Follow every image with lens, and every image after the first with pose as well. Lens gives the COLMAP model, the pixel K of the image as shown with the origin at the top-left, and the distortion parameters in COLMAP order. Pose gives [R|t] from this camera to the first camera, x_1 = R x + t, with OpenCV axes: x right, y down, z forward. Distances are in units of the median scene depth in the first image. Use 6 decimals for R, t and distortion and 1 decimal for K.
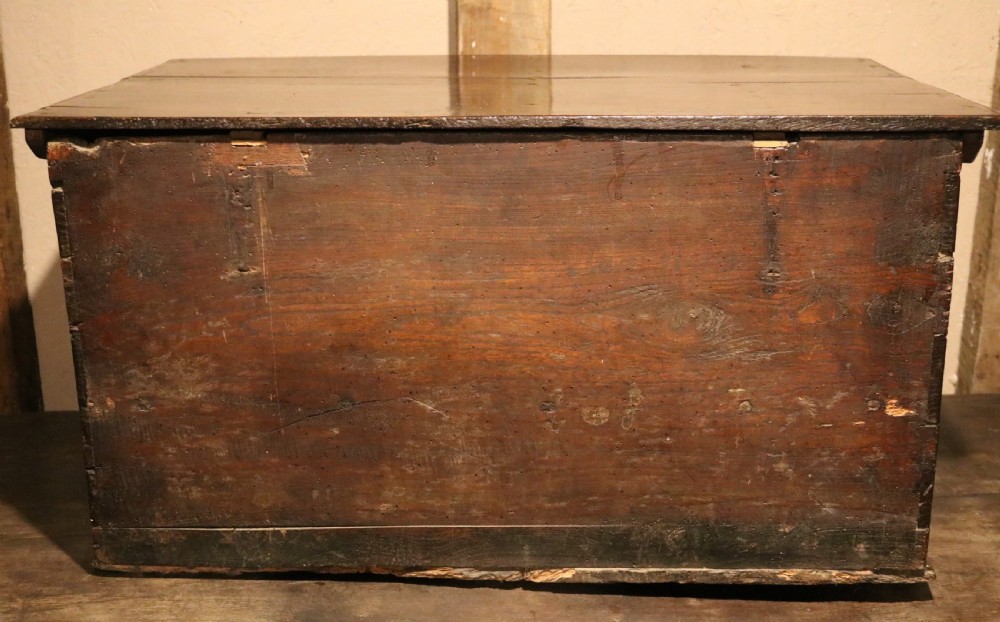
lens RADIAL K [[1448.9, 0, 485.9], [0, 1448.9, 348.8], [0, 0, 1]] dist [-0.064148, 0.000000]
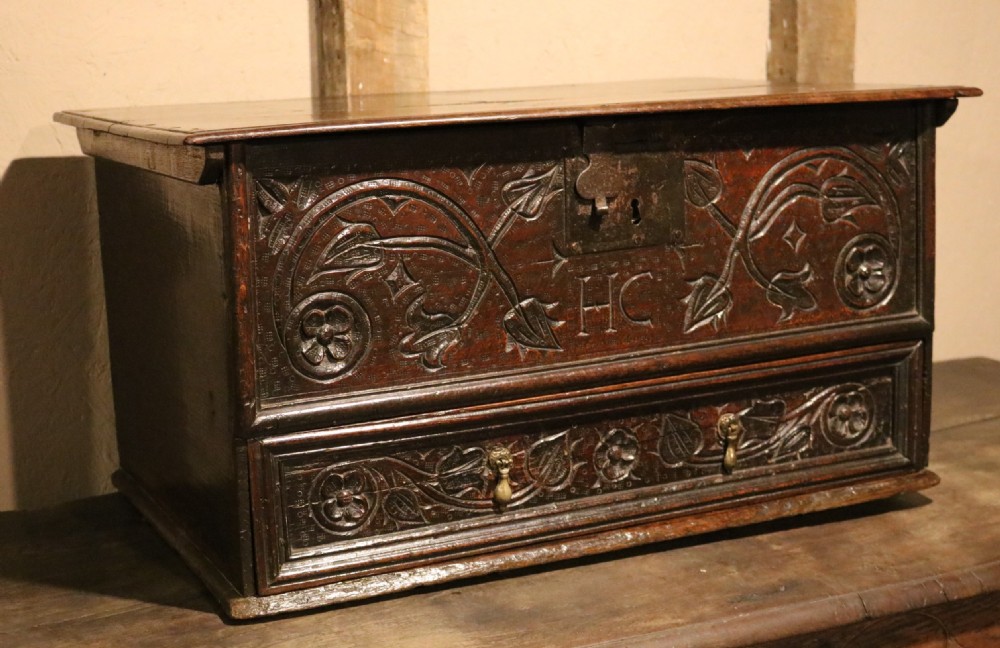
lens RADIAL K [[1576.7, 0, 523.4], [0, 1576.7, 350.6], [0, 0, 1]] dist [-0.066332, 0.000000]
pose [[0.881940, -0.104506, 0.459630, -0.437047], [0.153234, 0.985714, -0.069904, 0.064919], [-0.445758, 0.132082, 0.885355, 0.007802]]
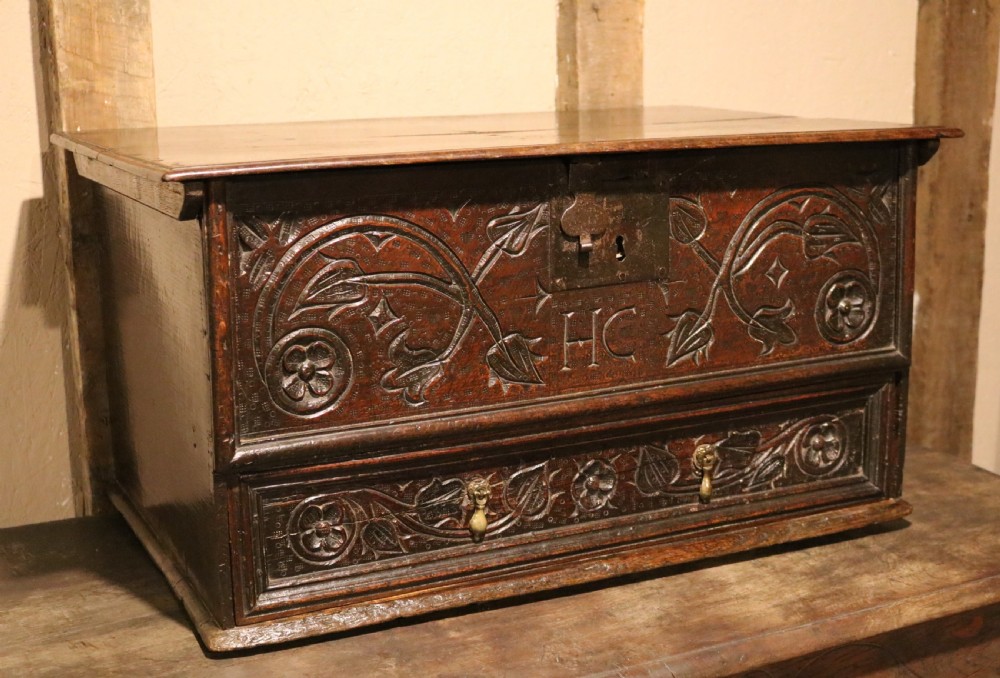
lens RADIAL K [[1223.6, 0, 421.3], [0, 1223.6, 319.6], [0, 0, 1]] dist [-0.060494, 0.000000]
pose [[0.917241, -0.086004, 0.388937, -0.342584], [0.122635, 0.989958, -0.070308, 0.010770], [-0.378985, 0.112186, 0.918578, 0.164687]]
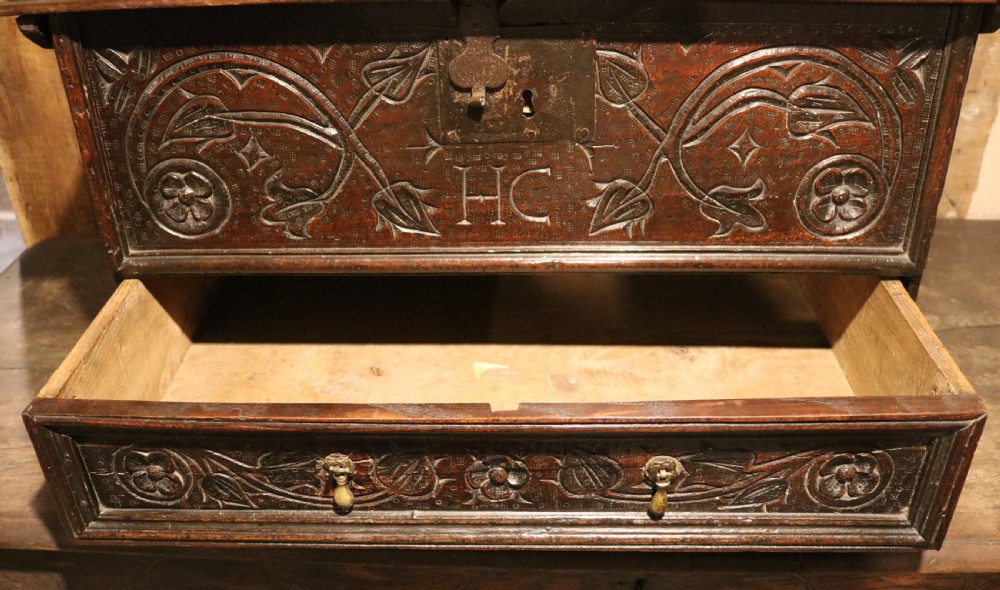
lens RADIAL K [[934.3, 0, 499.7], [0, 934.3, 351.8], [0, 0, 1]] dist [-0.101187, 0.000000]
pose [[0.999754, 0.009035, -0.020254, 0.025510], [-0.003151, 0.961858, 0.273532, -0.070665], [0.021953, -0.273401, 0.961650, 0.268090]]
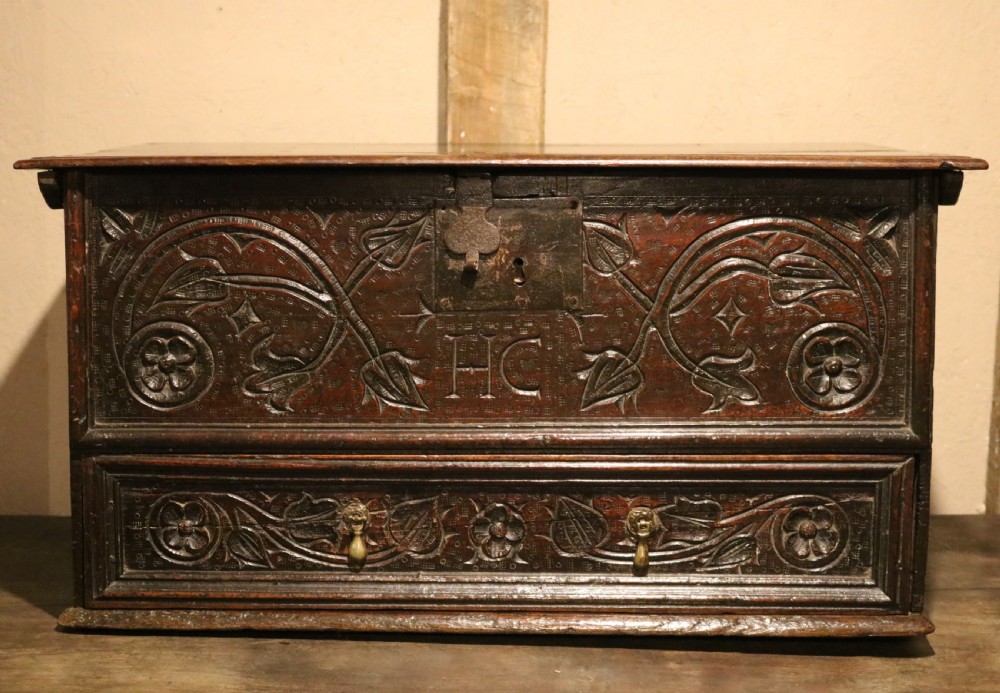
lens RADIAL K [[1828.8, 0, 530.7], [0, 1828.8, 337.9], [0, 0, 1]] dist [-0.015513, 0.000000]
pose [[0.999763, 0.016569, 0.014094, 0.022297], [-0.013938, 0.985398, -0.169697, 0.132060], [-0.016700, 0.169461, 0.985395, -0.184800]]
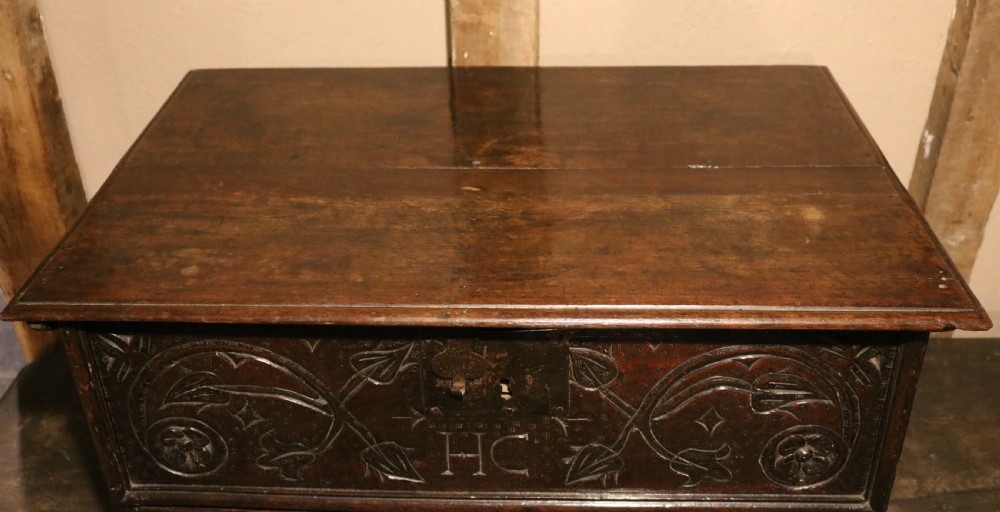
lens RADIAL K [[986.9, 0, 503.8], [0, 986.9, 172.7], [0, 0, 1]] dist [-0.097987, 0.000000]
pose [[0.999645, 0.008764, -0.025165, 0.040110], [-0.003382, 0.978460, 0.206410, -0.281957], [0.026432, -0.206251, 0.978142, 0.260993]]
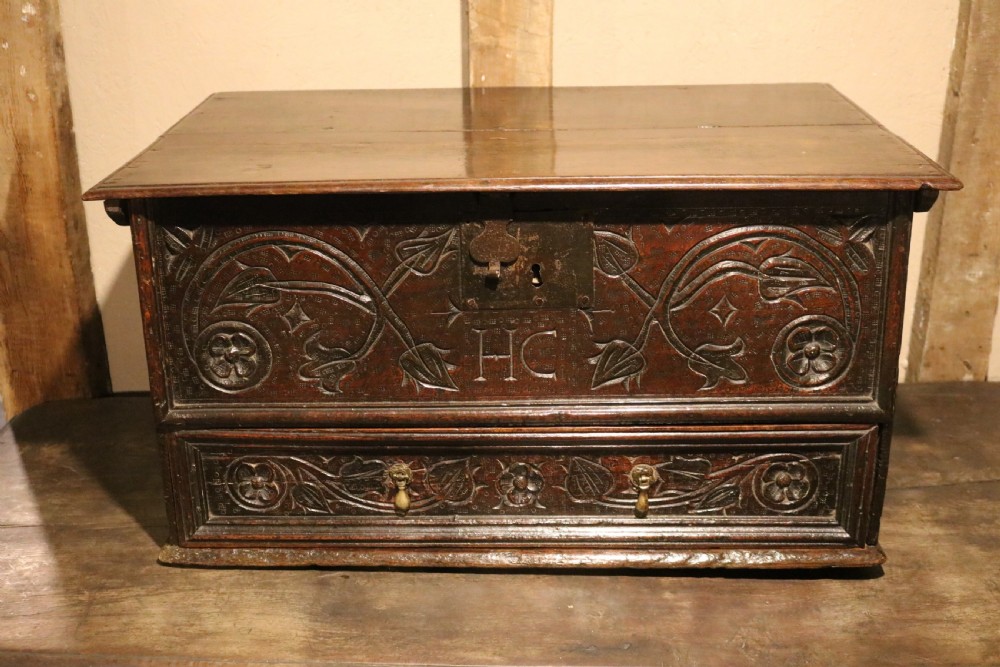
lens RADIAL K [[1254.1, 0, 508.3], [0, 1254.1, 336.5], [0, 0, 1]] dist [-0.082109, 0.000000]
pose [[0.999991, 0.001117, -0.004188, 0.015760], [-0.000826, 0.997632, 0.068771, -0.077960], [0.004255, -0.068767, 0.997624, 0.013873]]
